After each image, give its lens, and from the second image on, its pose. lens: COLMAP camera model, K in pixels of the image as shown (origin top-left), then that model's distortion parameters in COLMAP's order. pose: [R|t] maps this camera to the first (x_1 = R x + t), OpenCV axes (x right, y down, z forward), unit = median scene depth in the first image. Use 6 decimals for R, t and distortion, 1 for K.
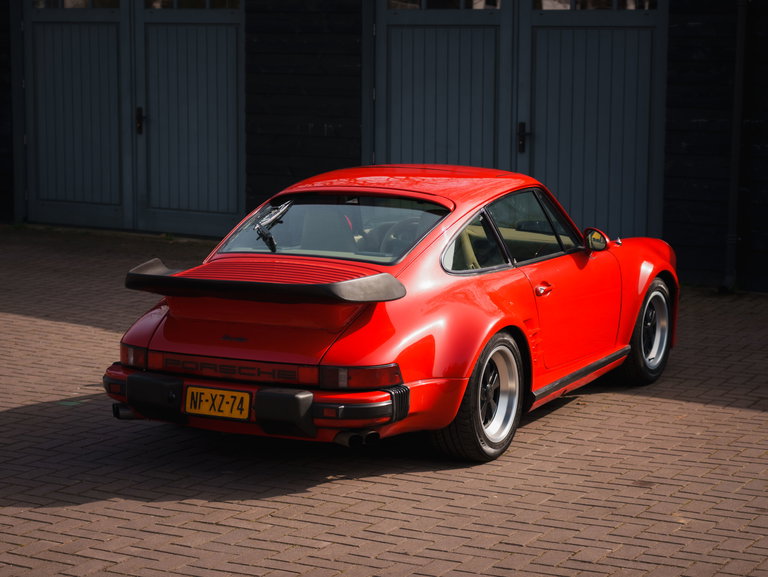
lens RADIAL K [[1665.3, 0, 384.0], [0, 1665.3, 288.5], [0, 0, 1]] dist [-0.035194, -0.251469]
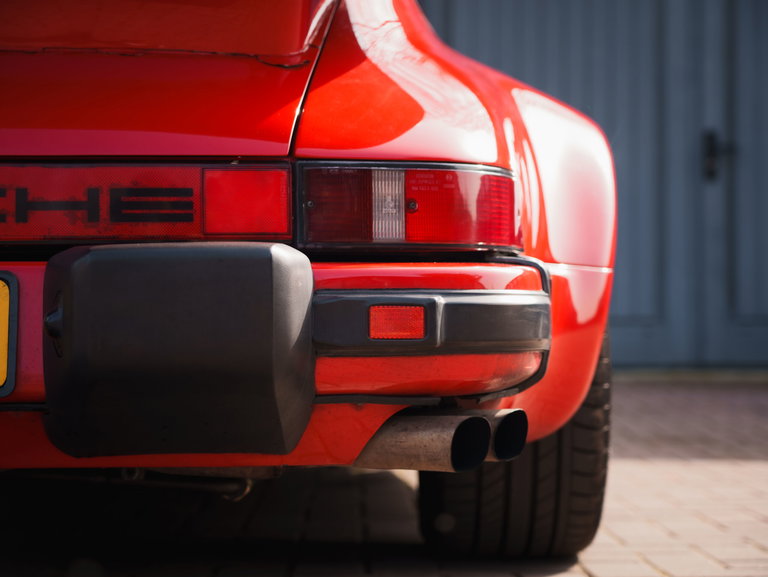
lens RADIAL K [[1820.2, 0, 384.0], [0, 1820.2, 288.5], [0, 0, 1]] dist [0.341299, -0.179812]
pose [[0.889468, -0.012776, 0.456819, -0.150579], [0.068197, 0.992127, -0.105038, 0.093730], [-0.451881, 0.124582, 0.883336, 0.736368]]
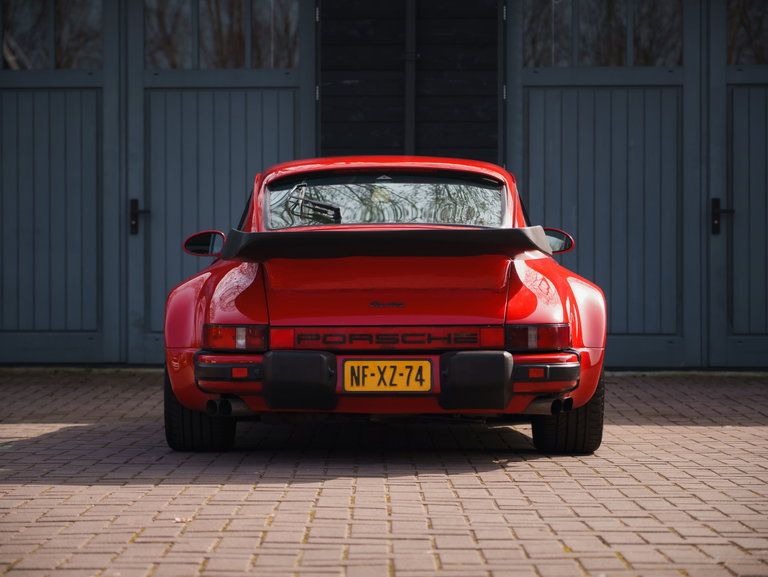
lens RADIAL K [[1935.5, 0, 384.0], [0, 1935.5, 288.5], [0, 0, 1]] dist [0.040576, -0.000791]
pose [[0.902202, -0.014723, 0.431062, -0.525201], [0.063461, 0.993072, -0.098902, 0.121524], [-0.426619, 0.116585, 0.896886, 0.108489]]
